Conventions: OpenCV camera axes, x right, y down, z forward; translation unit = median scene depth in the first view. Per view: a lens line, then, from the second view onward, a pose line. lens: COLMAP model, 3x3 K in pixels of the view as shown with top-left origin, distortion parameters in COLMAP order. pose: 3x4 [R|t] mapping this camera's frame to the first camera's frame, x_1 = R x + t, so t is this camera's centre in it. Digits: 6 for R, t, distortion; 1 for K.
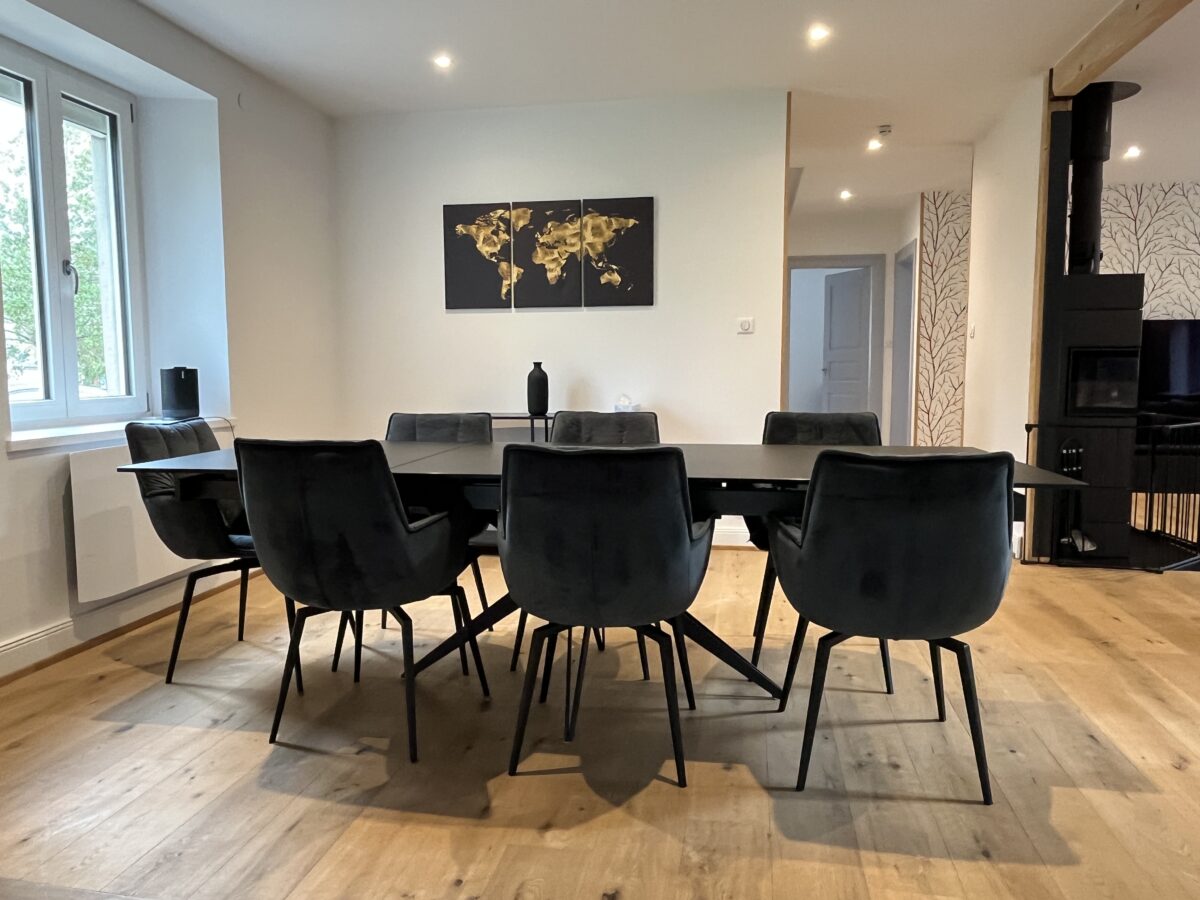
lens RADIAL K [[816.5, 0, 601.2], [0, 816.5, 442.6], [0, 0, 1]] dist [-0.003781, -0.001767]
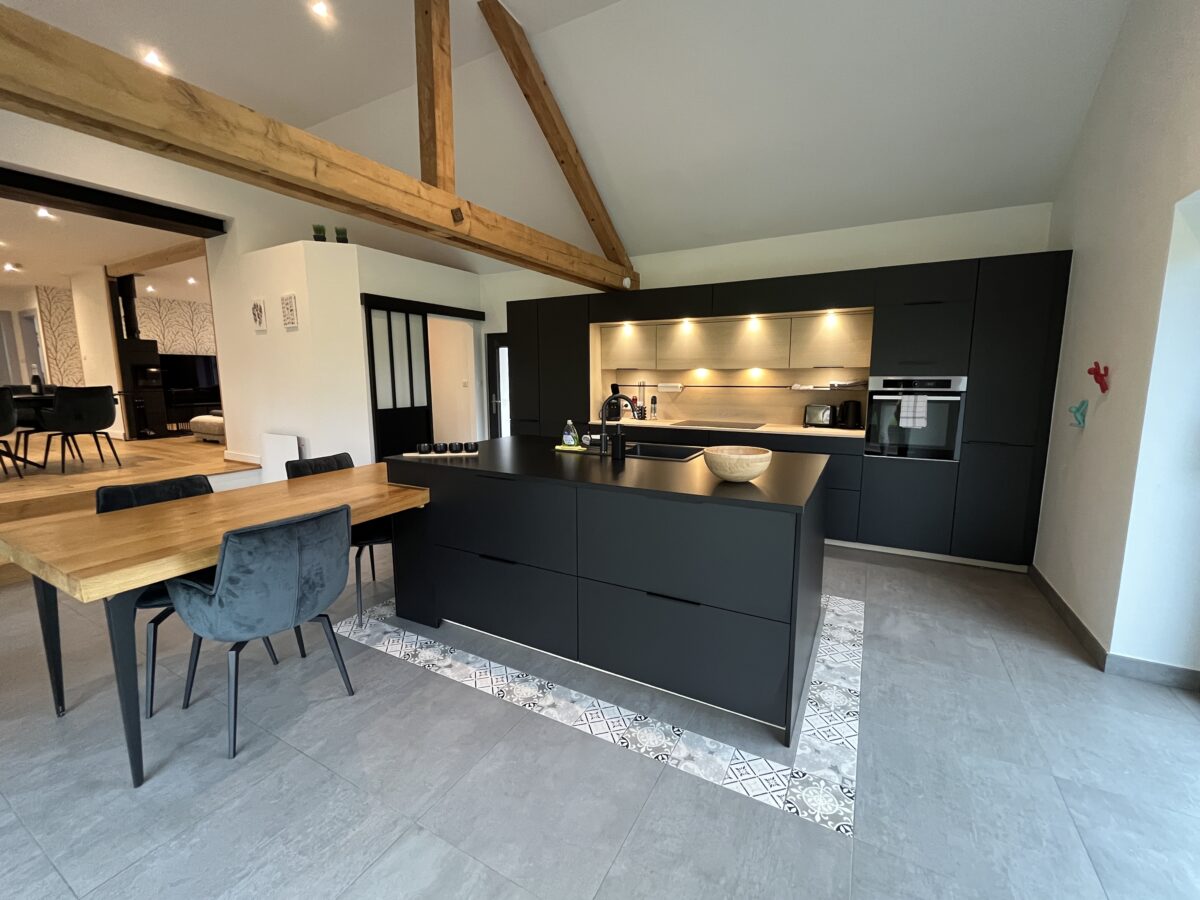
lens RADIAL K [[492.3, 0, 598.3], [0, 492.3, 442.2], [0, 0, 1]] dist [-0.002558, -0.000215]
pose [[0.319889, -0.126377, 0.938989, -0.367261], [0.087753, 0.990756, 0.103449, 0.078542], [-0.943382, 0.049306, 0.328022, -0.727059]]
